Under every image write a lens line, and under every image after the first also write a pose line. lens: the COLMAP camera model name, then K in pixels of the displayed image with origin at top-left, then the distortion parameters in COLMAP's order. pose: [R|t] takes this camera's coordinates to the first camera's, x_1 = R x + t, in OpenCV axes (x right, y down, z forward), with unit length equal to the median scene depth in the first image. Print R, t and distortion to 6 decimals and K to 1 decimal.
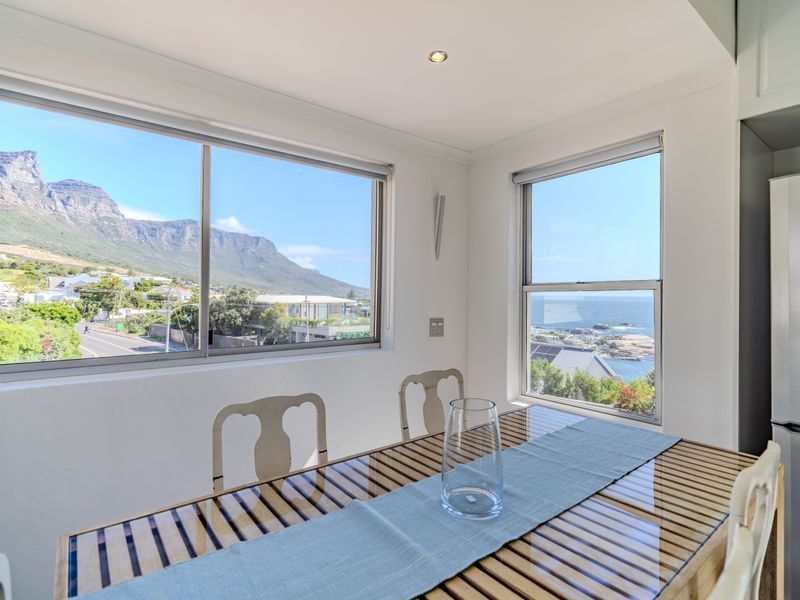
lens RADIAL K [[415.7, 0, 400.0], [0, 415.7, 300.0], [0, 0, 1]] dist [-0.003293, -0.000268]
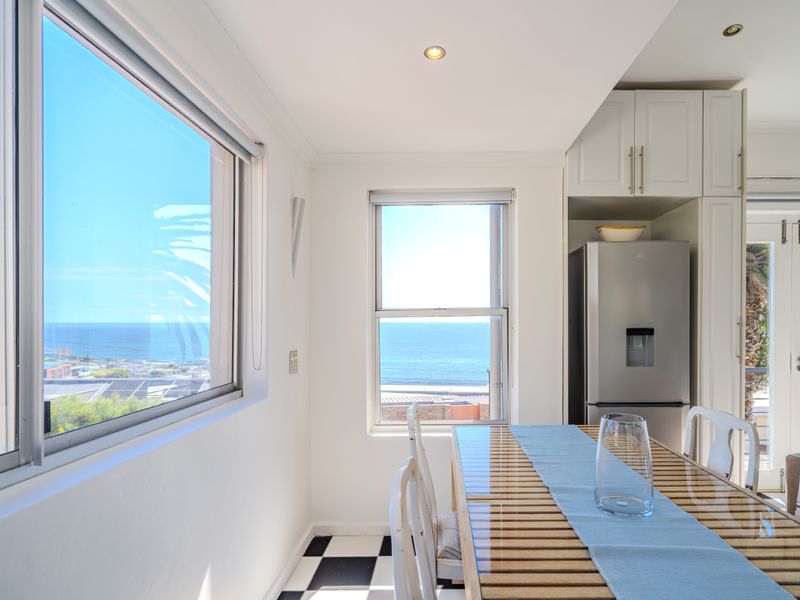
lens RADIAL K [[438.0, 0, 438.1], [0, 438.0, 320.0], [0, 0, 1]] dist [0.008966, 0.000959]
pose [[0.611448, -0.004457, 0.791272, -0.417290], [0.016296, 0.999843, -0.006960, -0.004473], [-0.791116, 0.017150, 0.611425, 0.273489]]
